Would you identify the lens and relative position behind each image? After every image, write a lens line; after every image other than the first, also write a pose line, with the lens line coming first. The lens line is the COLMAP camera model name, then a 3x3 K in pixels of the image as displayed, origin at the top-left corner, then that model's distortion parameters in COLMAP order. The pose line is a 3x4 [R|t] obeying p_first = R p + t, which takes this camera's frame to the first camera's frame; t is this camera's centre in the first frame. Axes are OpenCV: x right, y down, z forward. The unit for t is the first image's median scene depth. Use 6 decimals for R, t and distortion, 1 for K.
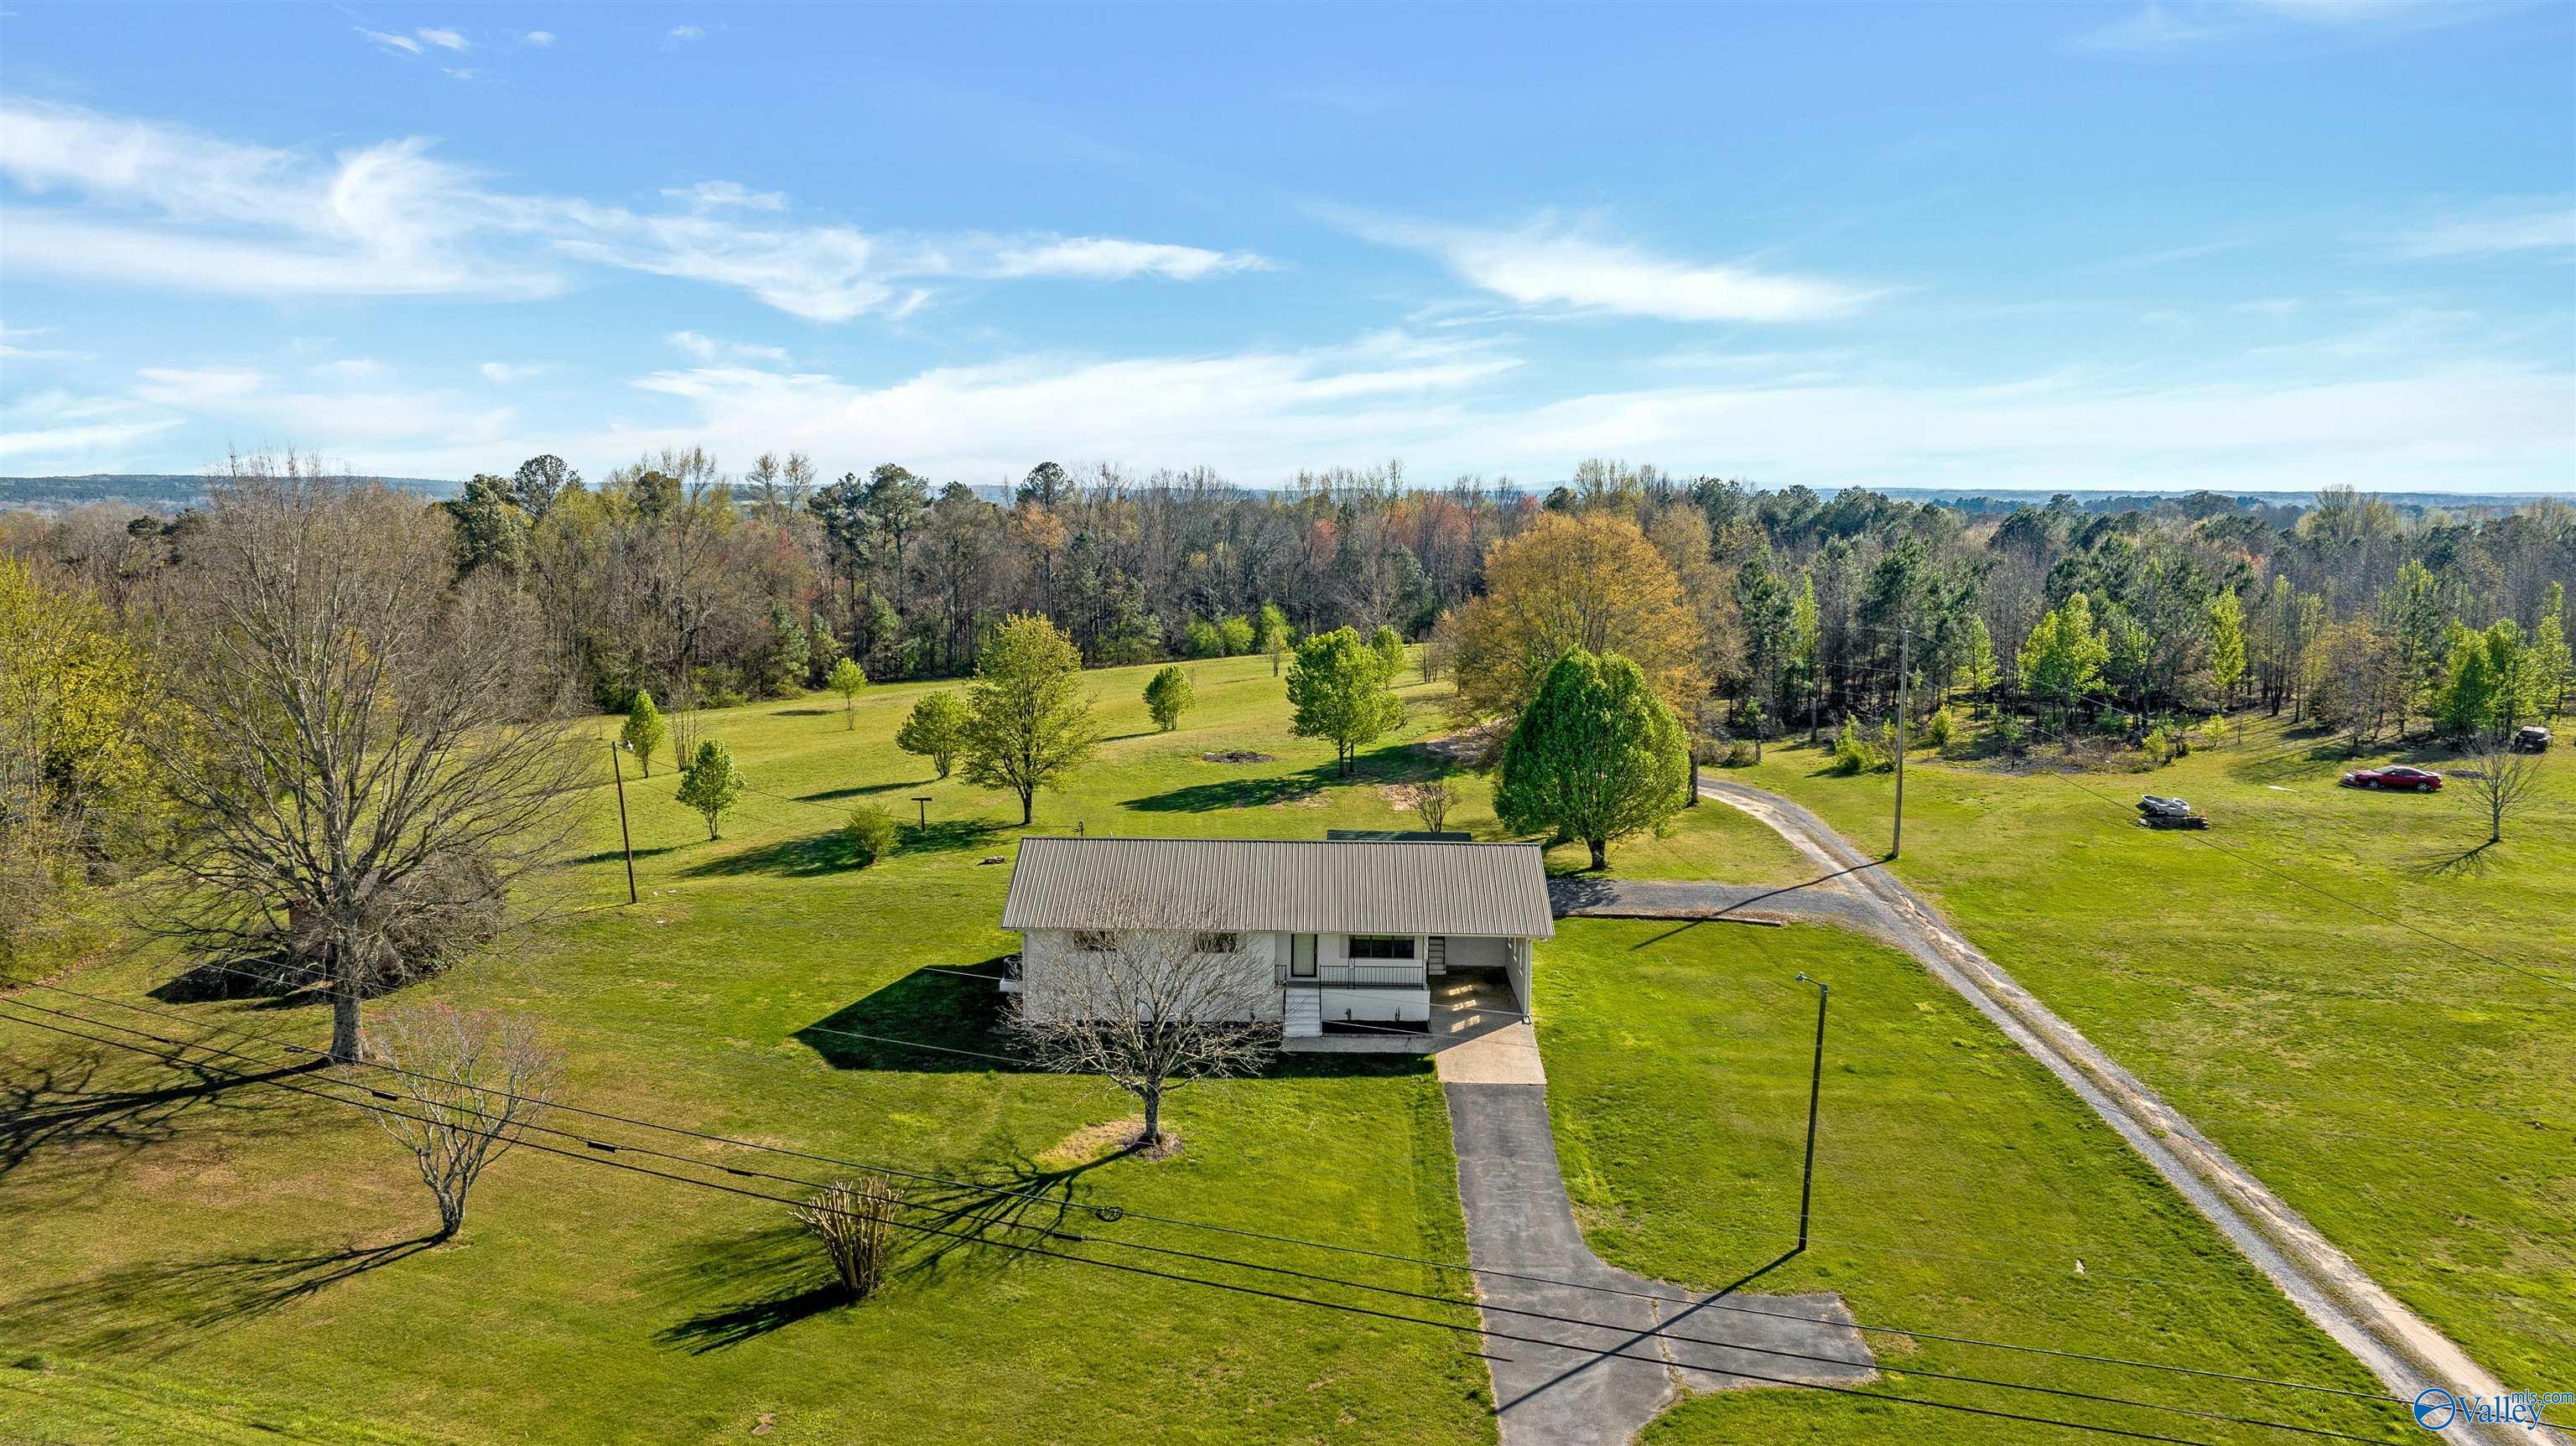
lens RADIAL K [[1810.7, 0, 1288.0], [0, 1810.7, 723.0], [0, 0, 1]] dist [-0.015507, -0.004783]
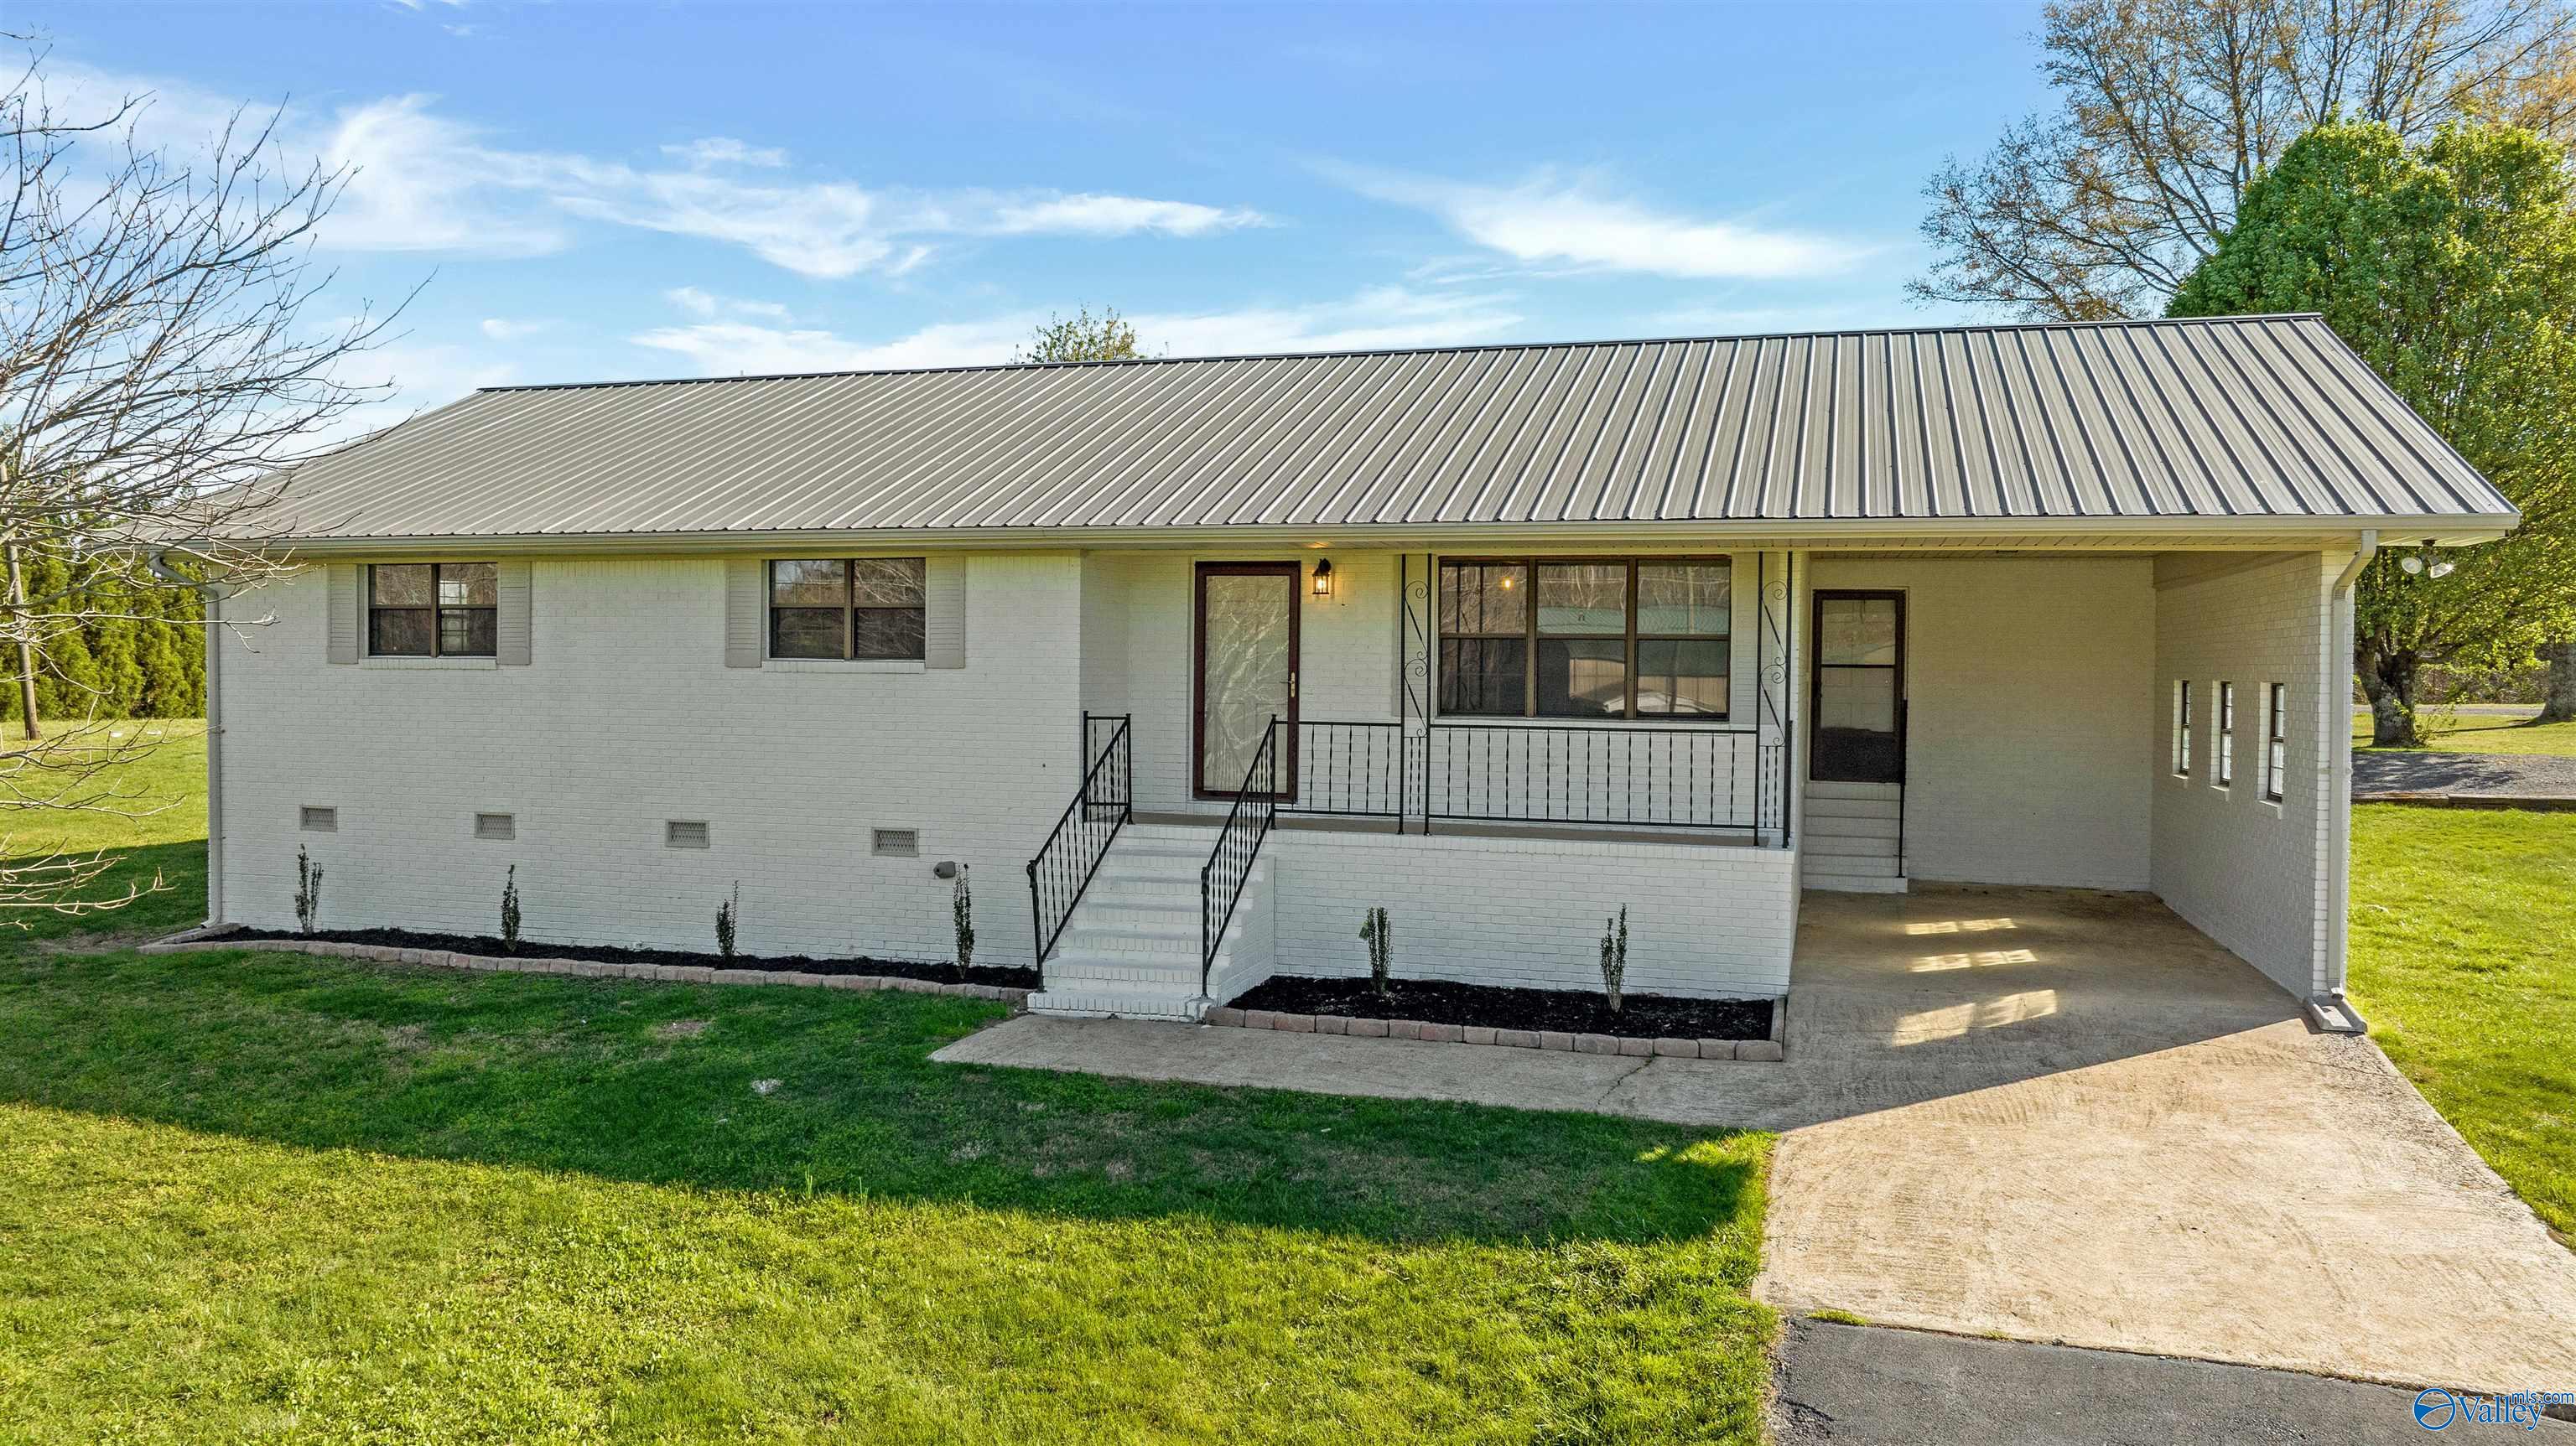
lens RADIAL K [[1820.8, 0, 1290.5], [0, 1820.8, 715.7], [0, 0, 1]] dist [-0.046282, 0.055276]
pose [[0.961004, 0.007491, -0.276433, 0.080134], [-0.039023, 0.993304, -0.108744, 0.157008], [0.273768, 0.115290, 0.954861, 0.788257]]
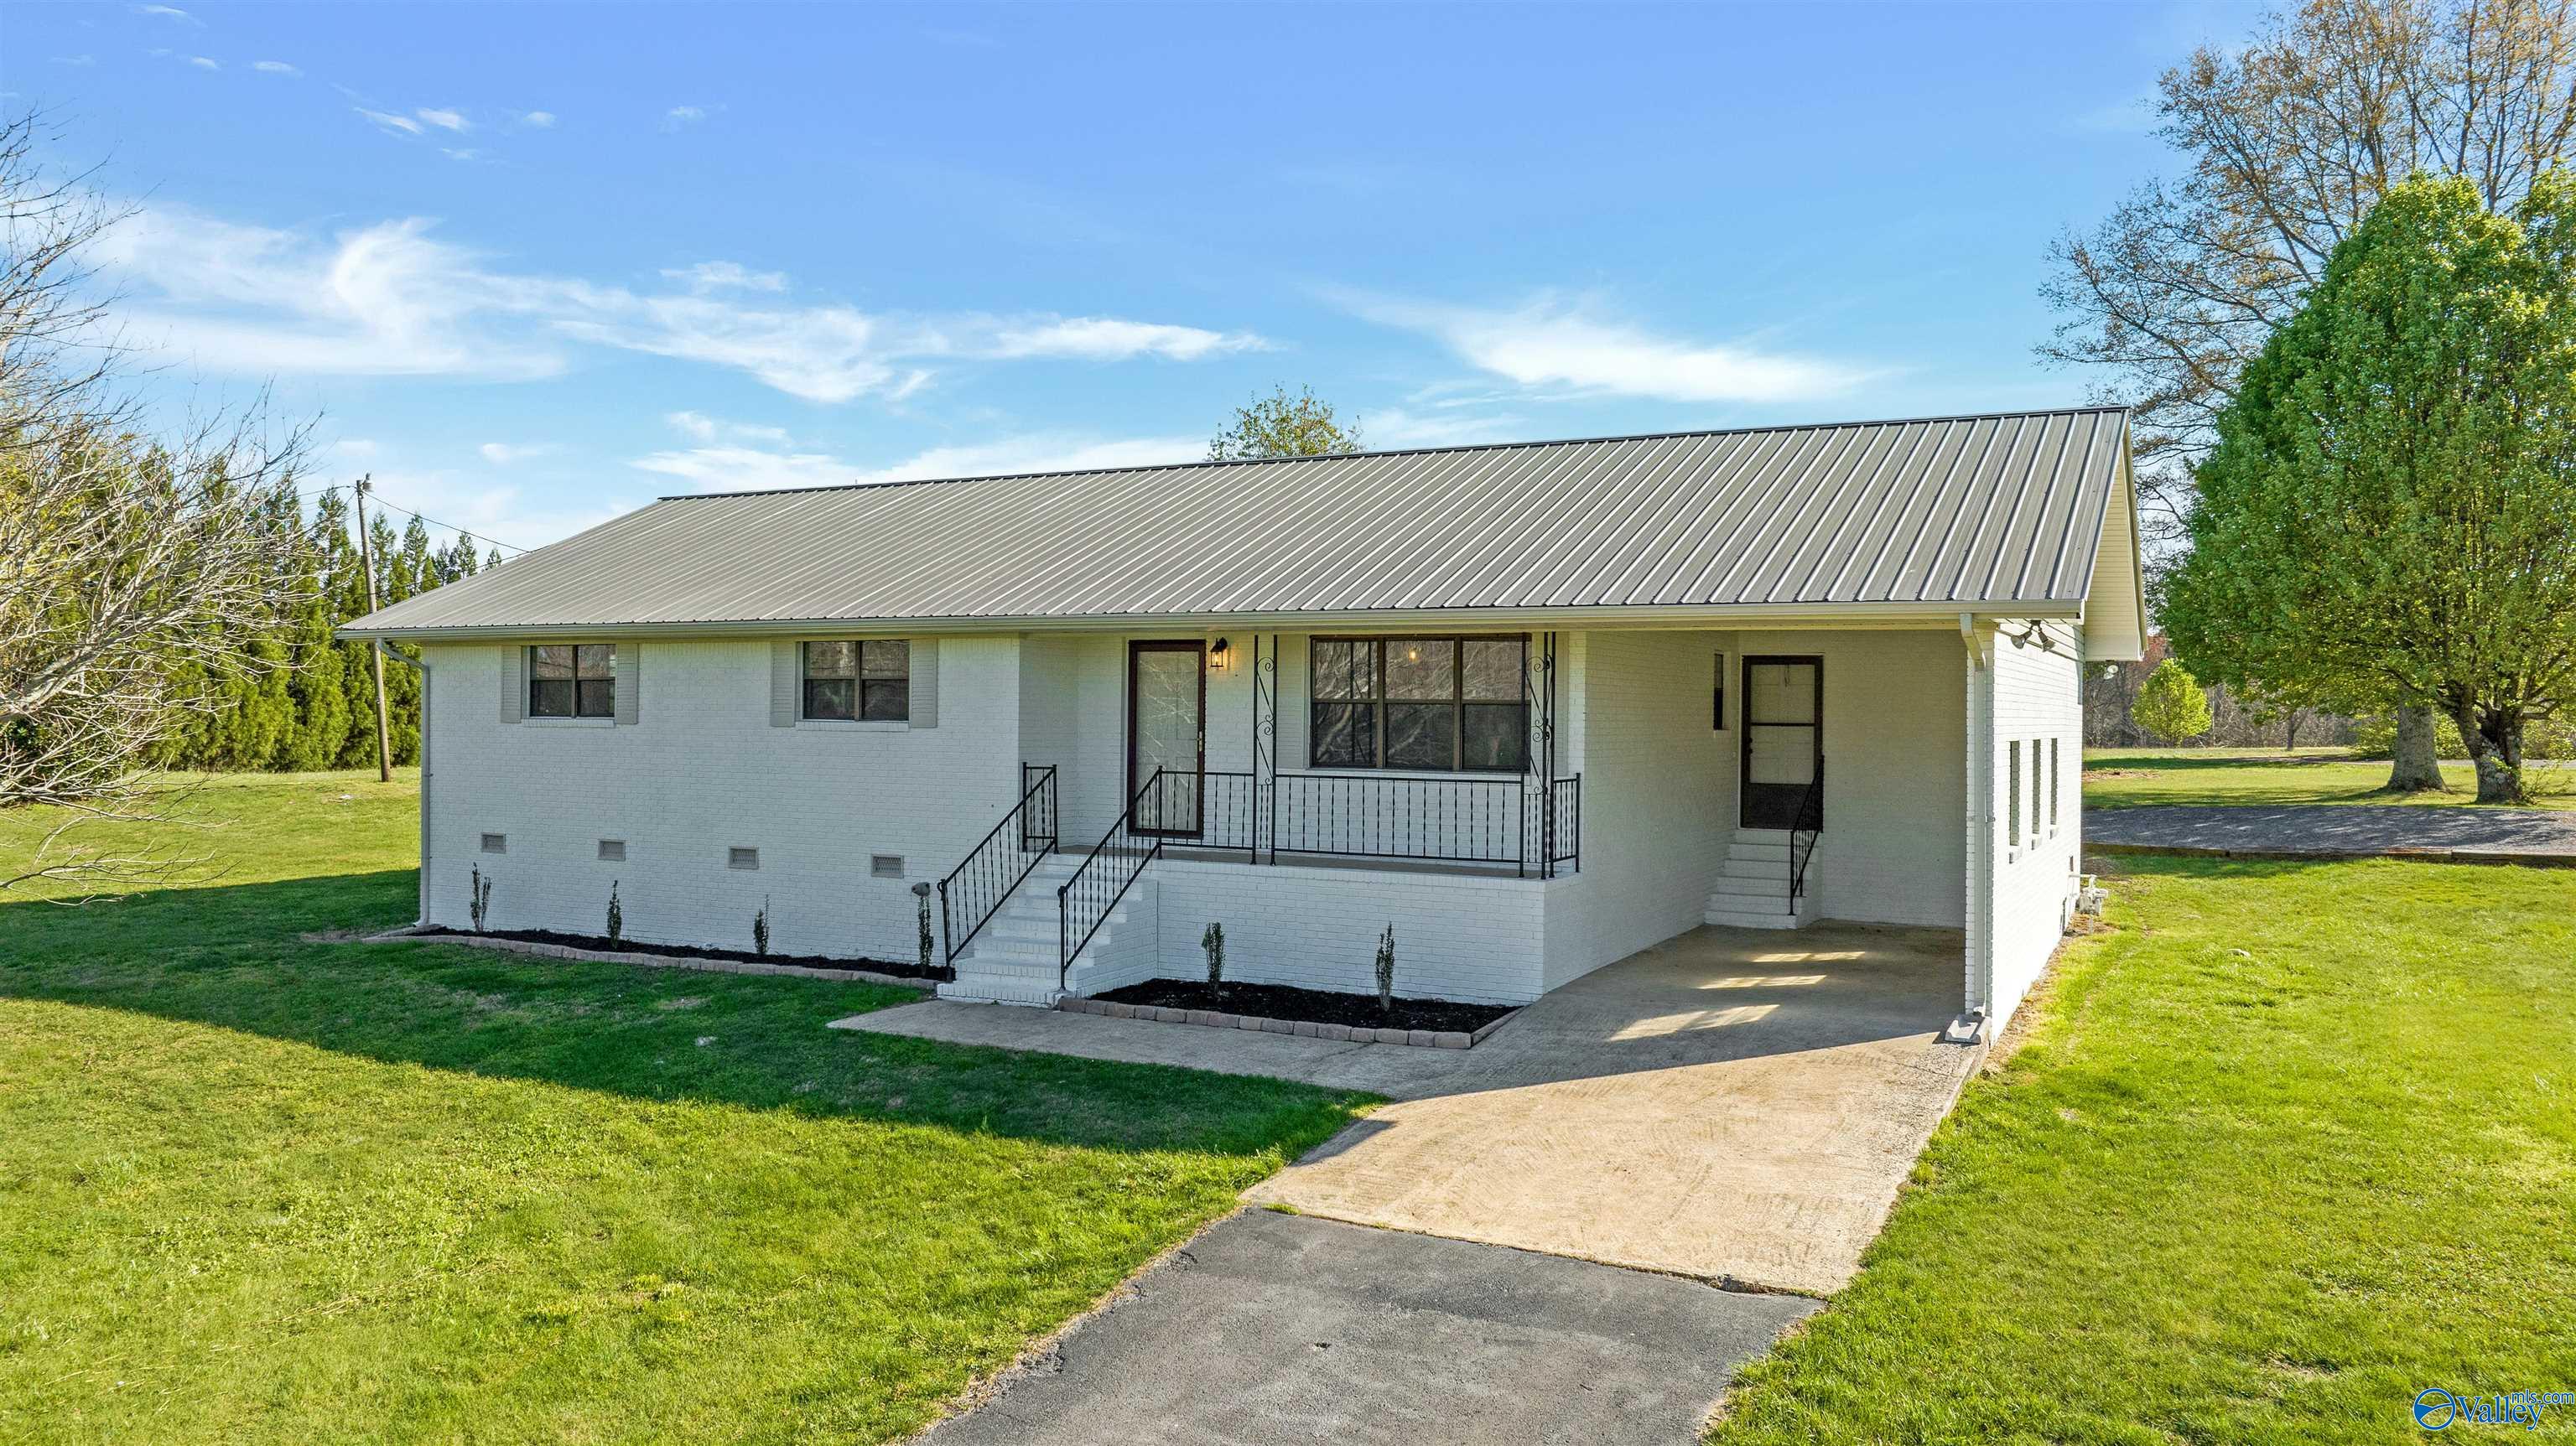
lens RADIAL K [[1815.5, 0, 1288.4], [0, 1815.5, 716.5], [0, 0, 1]] dist [-0.023930, 0.002715]
pose [[0.892338, -0.000711, -0.451368, 0.156268], [-0.063488, 0.989860, -0.127072, 0.158862], [0.446881, 0.142048, 0.883244, 0.766530]]
